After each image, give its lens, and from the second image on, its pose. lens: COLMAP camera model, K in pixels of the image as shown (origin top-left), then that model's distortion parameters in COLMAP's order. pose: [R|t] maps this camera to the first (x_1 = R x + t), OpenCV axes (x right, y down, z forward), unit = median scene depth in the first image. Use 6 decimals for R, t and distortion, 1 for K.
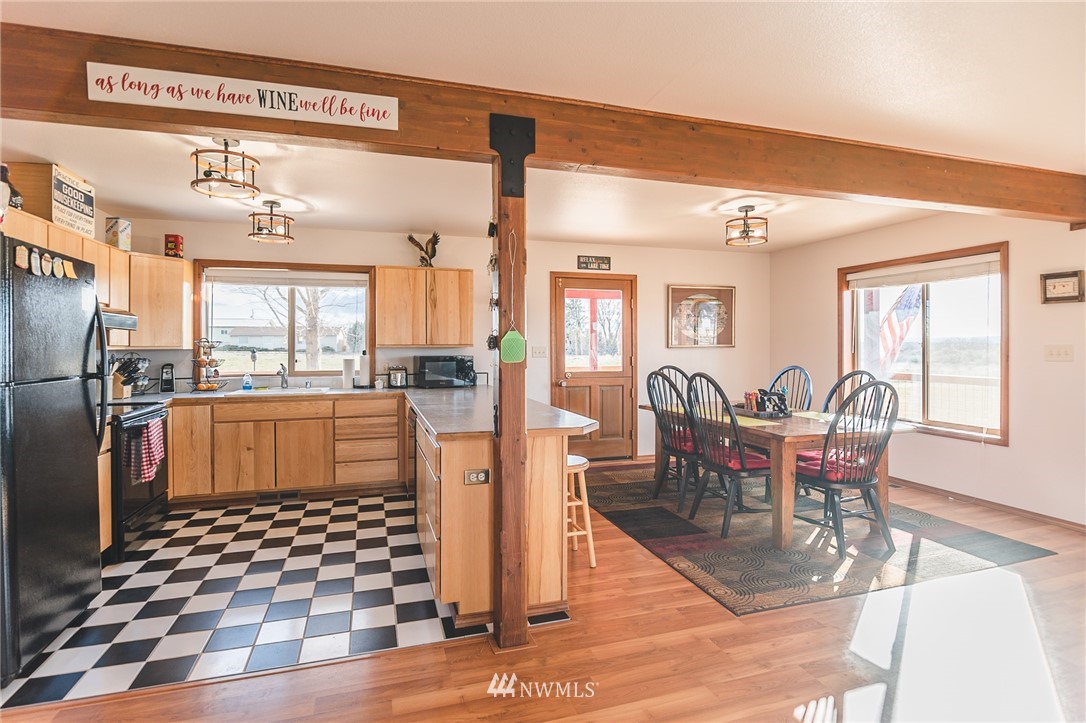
lens RADIAL K [[534.2, 0, 538.8], [0, 534.2, 346.7], [0, 0, 1]] dist [-0.012871, -0.000758]
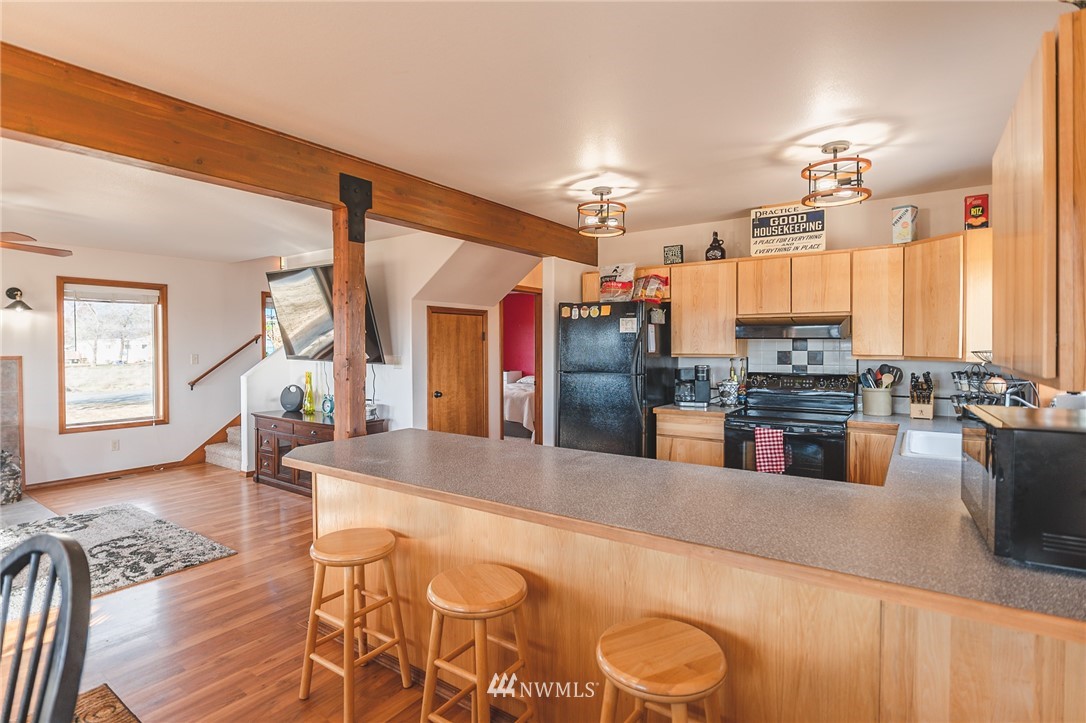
lens RADIAL K [[541.5, 0, 534.9], [0, 541.5, 351.8], [0, 0, 1]] dist [-0.017837, 0.001479]
pose [[-0.796829, 0.013347, -0.604057, 0.197198], [0.004706, 0.999863, 0.015884, -0.021966], [0.604186, 0.009815, -0.796783, 1.232161]]
